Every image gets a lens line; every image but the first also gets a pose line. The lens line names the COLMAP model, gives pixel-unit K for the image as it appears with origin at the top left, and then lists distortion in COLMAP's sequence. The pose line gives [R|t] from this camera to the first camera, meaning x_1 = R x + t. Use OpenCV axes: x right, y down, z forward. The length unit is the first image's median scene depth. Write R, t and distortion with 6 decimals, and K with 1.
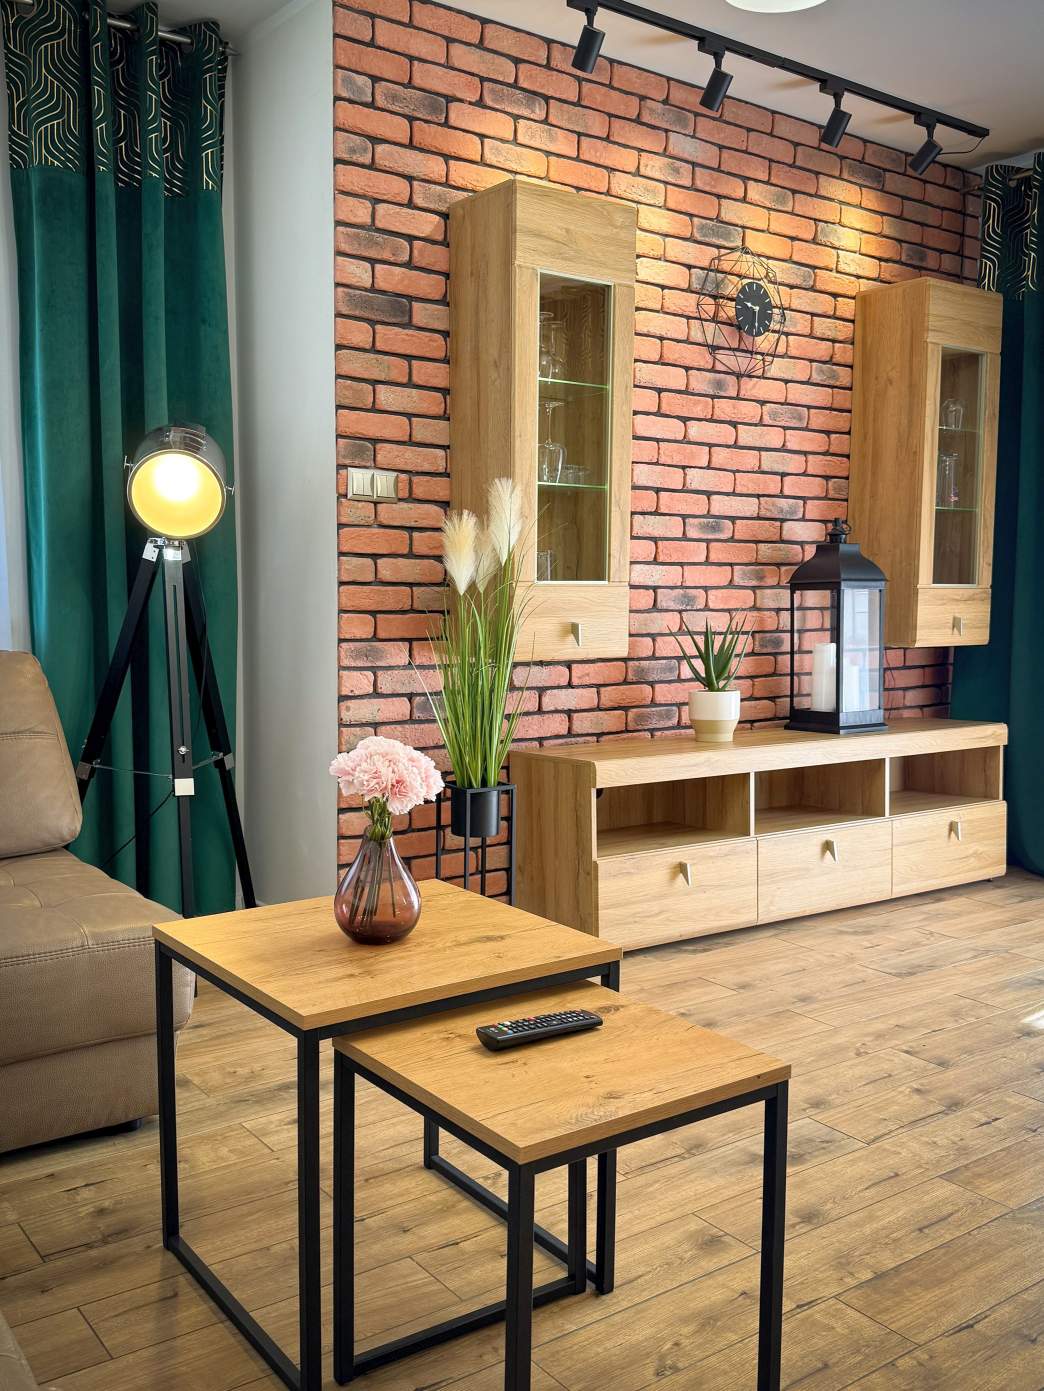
lens RADIAL K [[1270.2, 0, 522.0], [0, 1270.2, 695.5], [0, 0, 1]] dist [0.028450, -0.010028]
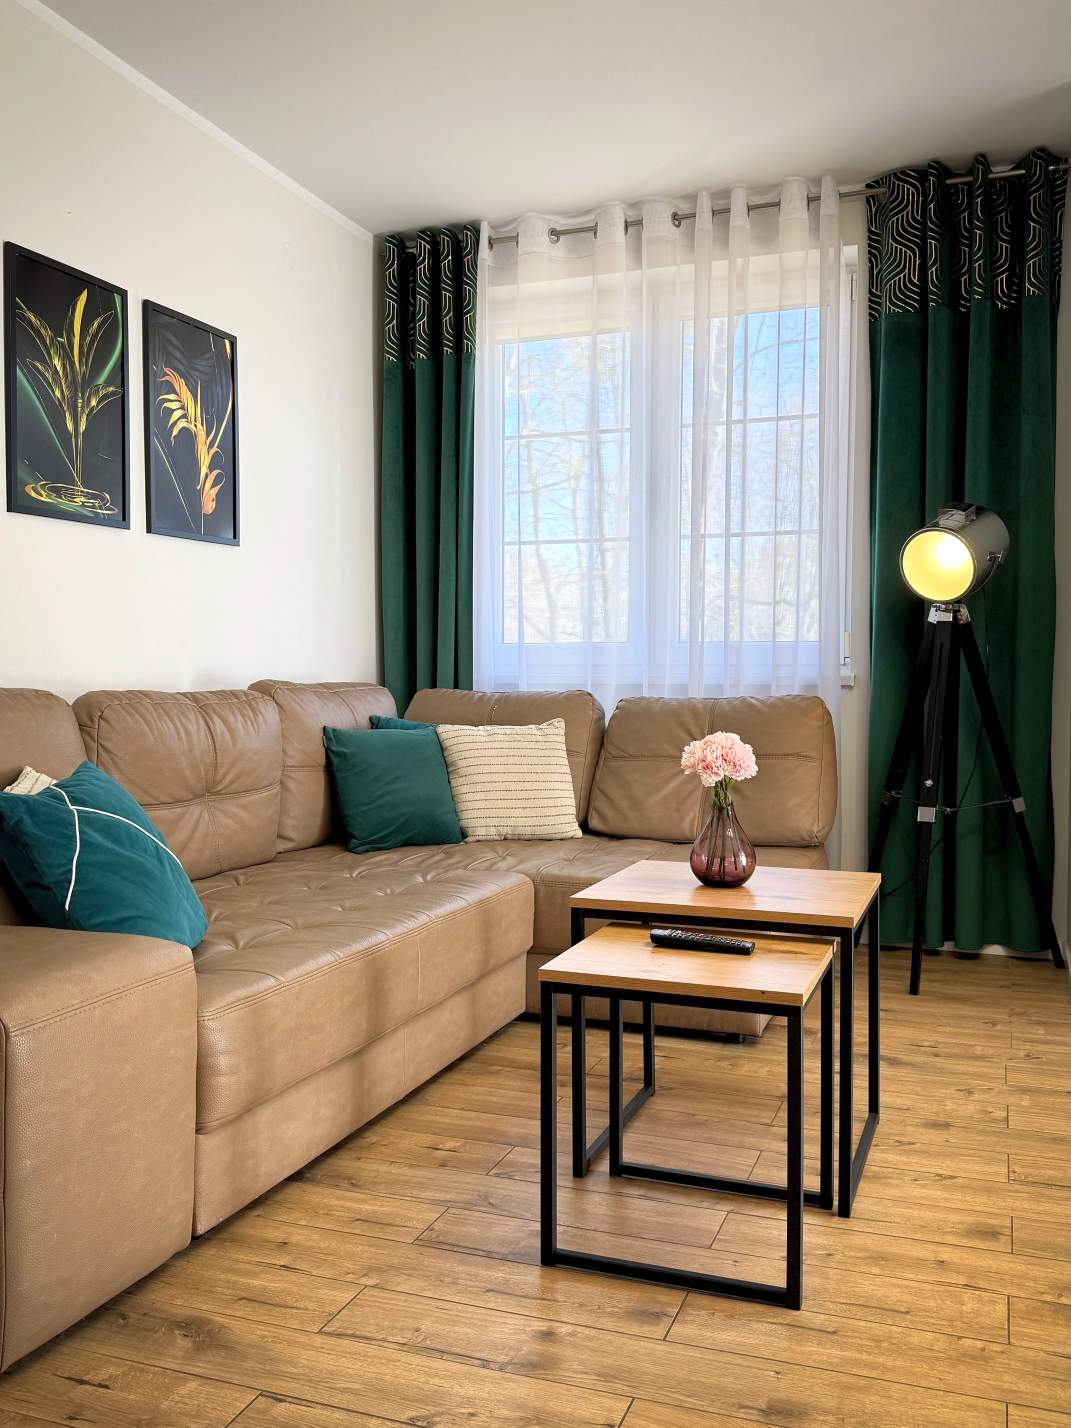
lens RADIAL K [[1304.0, 0, 535.5], [0, 1304.0, 714.0], [0, 0, 1]] dist [0.028450, -0.010028]
pose [[0.554500, 0.024370, -0.831827, 1.531037], [-0.076163, 0.996862, -0.021565, 0.095042], [0.828691, 0.075312, 0.554617, 0.082691]]
